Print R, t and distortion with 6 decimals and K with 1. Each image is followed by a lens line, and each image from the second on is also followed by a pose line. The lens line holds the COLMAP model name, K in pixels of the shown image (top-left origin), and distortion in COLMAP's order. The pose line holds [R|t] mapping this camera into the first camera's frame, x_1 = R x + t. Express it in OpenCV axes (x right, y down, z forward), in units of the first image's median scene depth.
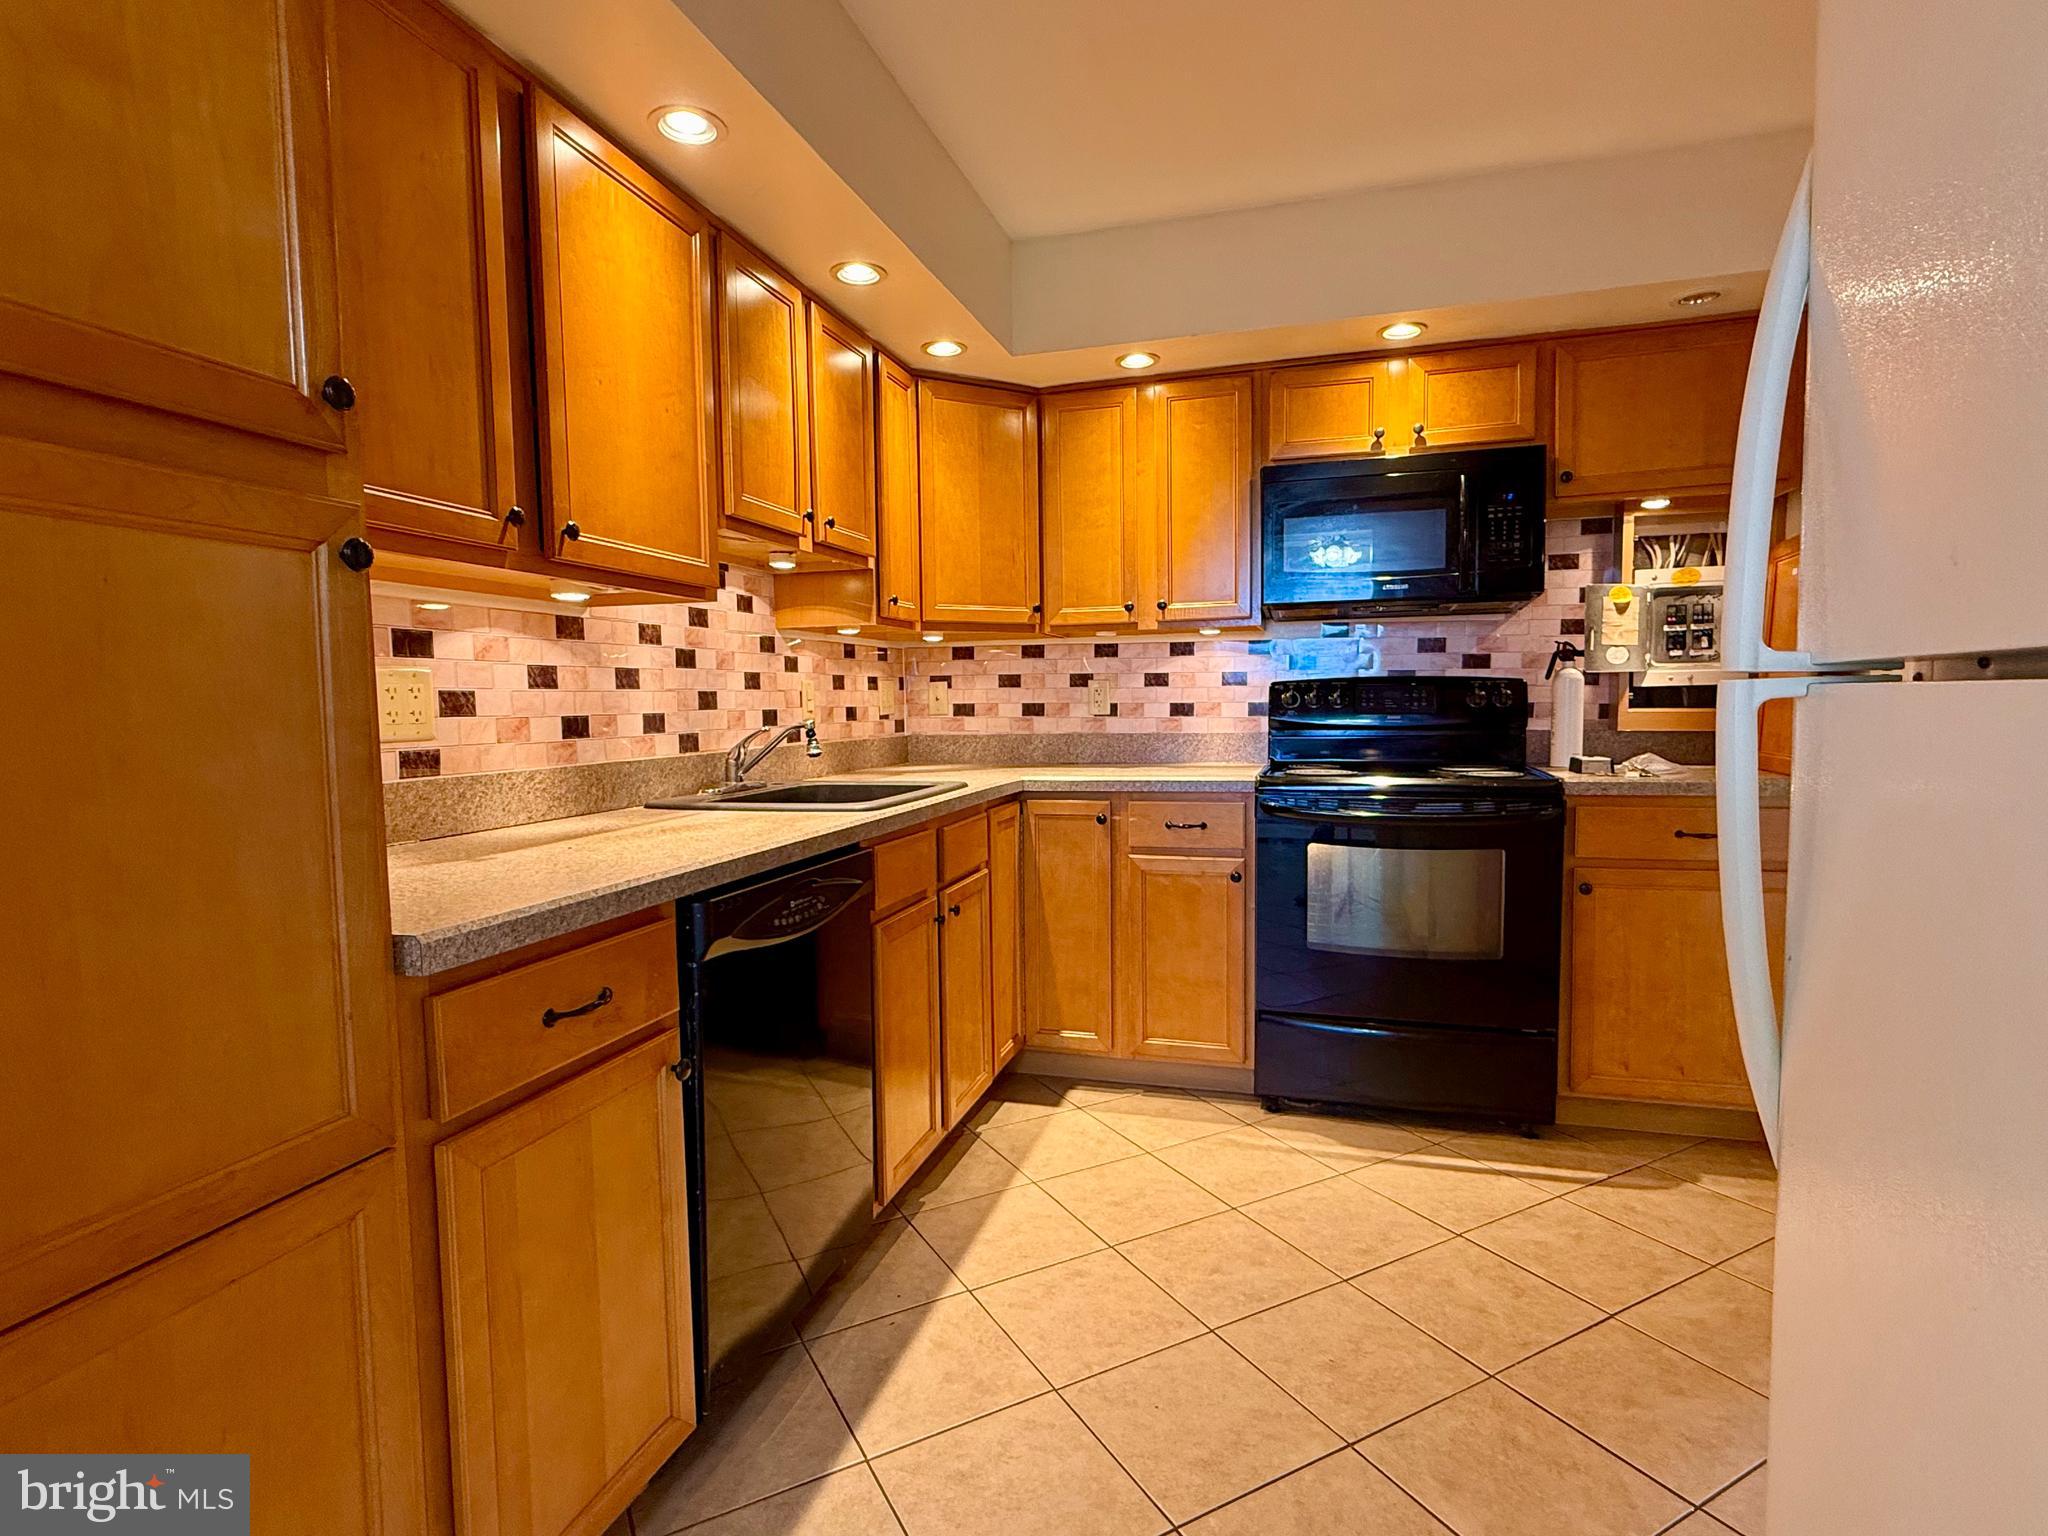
lens RADIAL K [[1040.0, 0, 1018.8], [0, 1040.0, 769.5], [0, 0, 1]] dist [-0.001065, 0.000838]
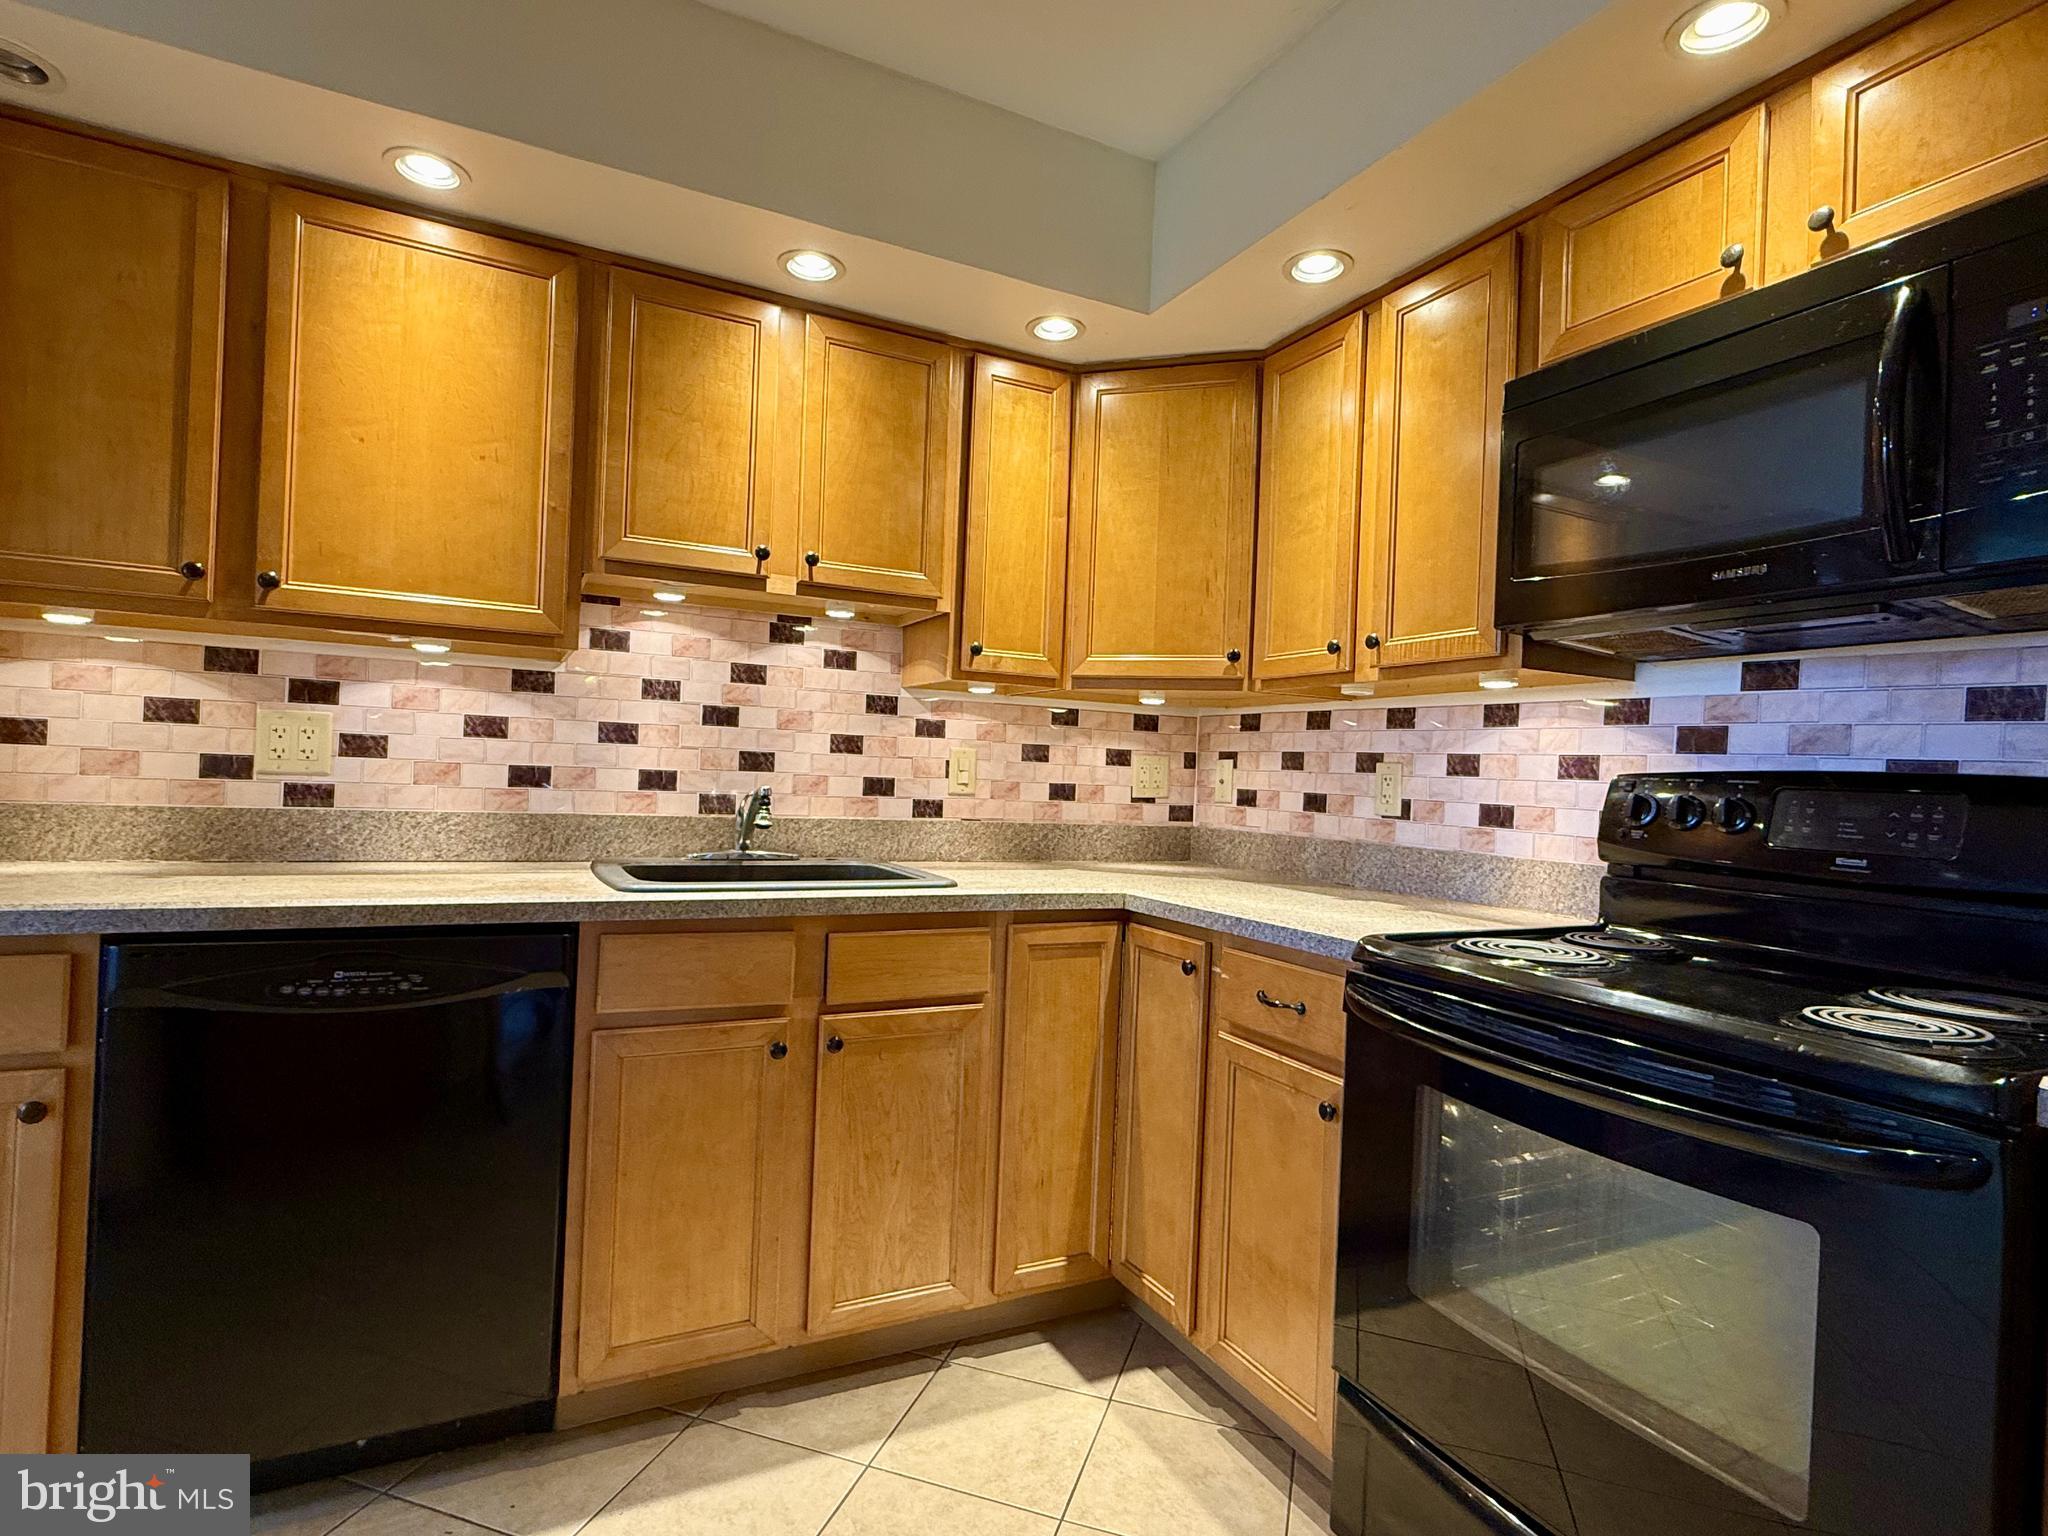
lens RADIAL K [[1040.0, 0, 1018.8], [0, 1040.0, 769.5], [0, 0, 1]] dist [-0.001065, 0.000838]
pose [[0.685555, 0.037806, -0.727038, 0.477109], [-0.098956, 0.994221, -0.041611, -0.038093], [0.721264, 0.100471, 0.685335, 0.461407]]
